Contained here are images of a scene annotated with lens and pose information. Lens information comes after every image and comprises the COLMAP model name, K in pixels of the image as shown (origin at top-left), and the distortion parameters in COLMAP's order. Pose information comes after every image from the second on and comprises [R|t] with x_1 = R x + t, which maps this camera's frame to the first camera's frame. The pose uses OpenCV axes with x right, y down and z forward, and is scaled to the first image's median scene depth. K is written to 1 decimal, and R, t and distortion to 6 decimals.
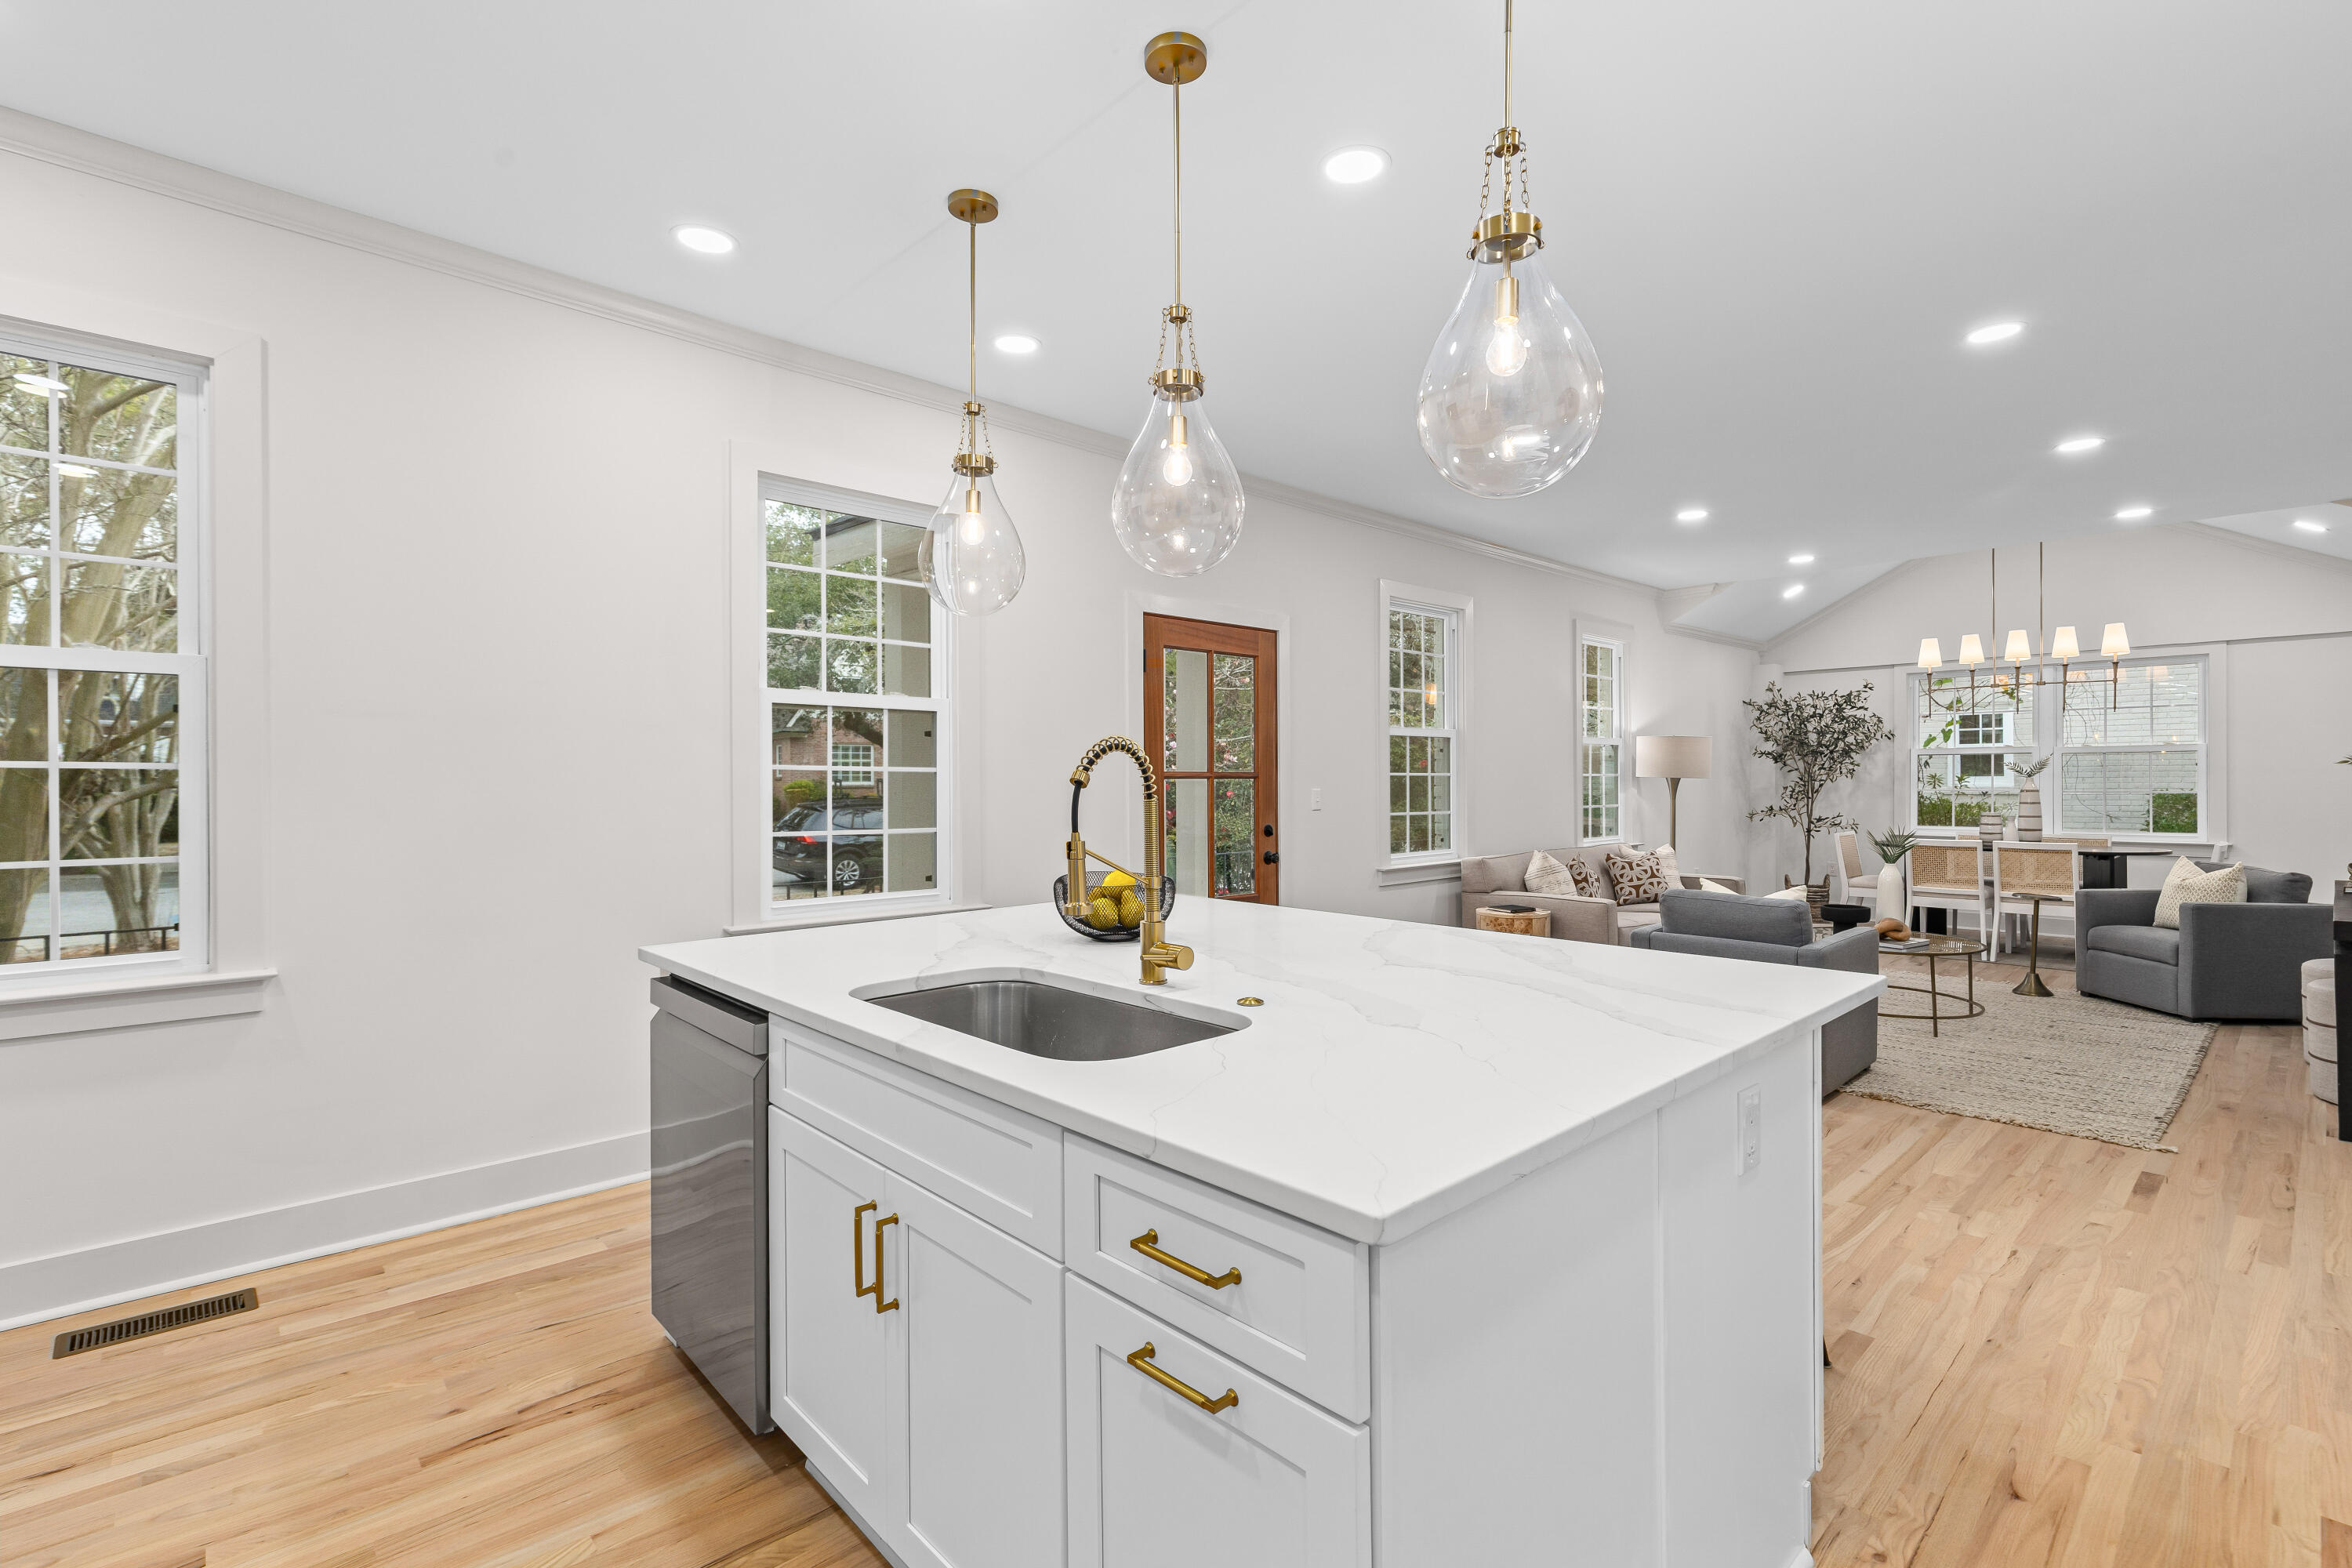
lens RADIAL K [[1054.3, 0, 1187.3], [0, 1054.3, 787.3], [0, 0, 1]] dist [0.005155, -0.001922]
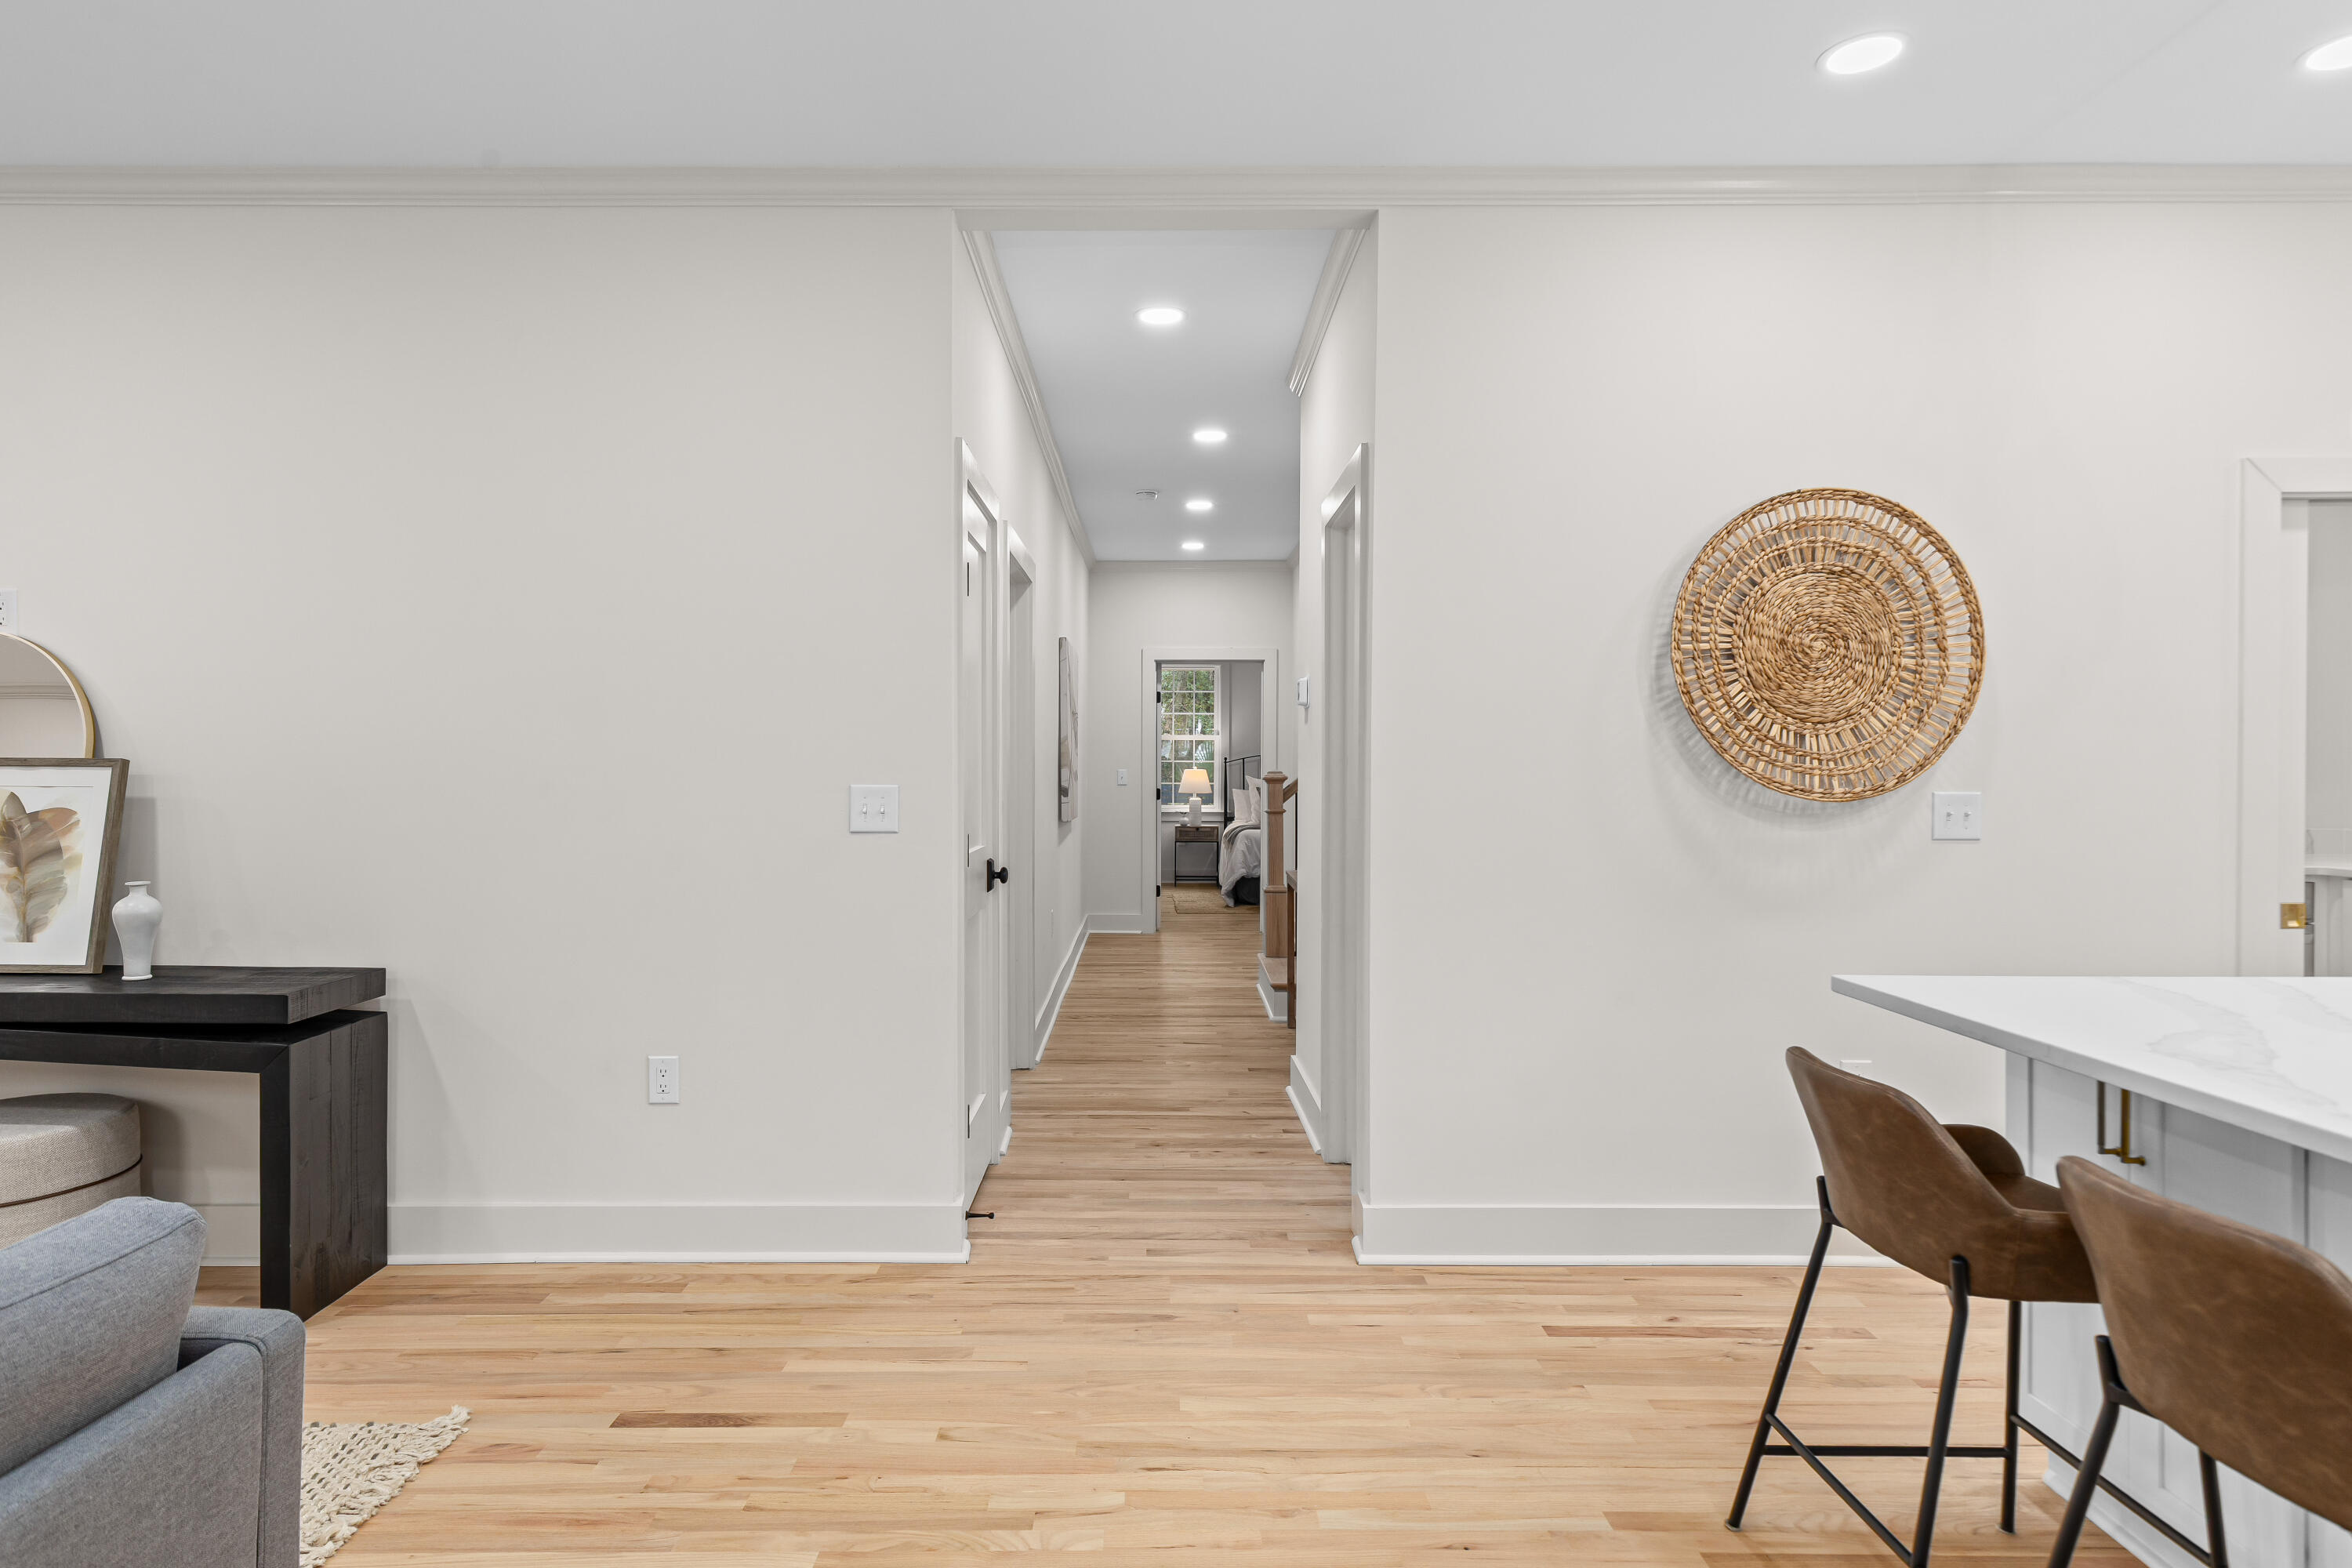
lens RADIAL K [[1343.9, 0, 1173.1], [0, 1343.9, 781.0], [0, 0, 1]] dist [0.008099, -0.002990]
pose [[-0.746962, 0.000989, 0.664866, 0.215212], [0.005638, 0.999972, 0.004847, 0.007537], [-0.664843, 0.007369, -0.746947, 1.616739]]
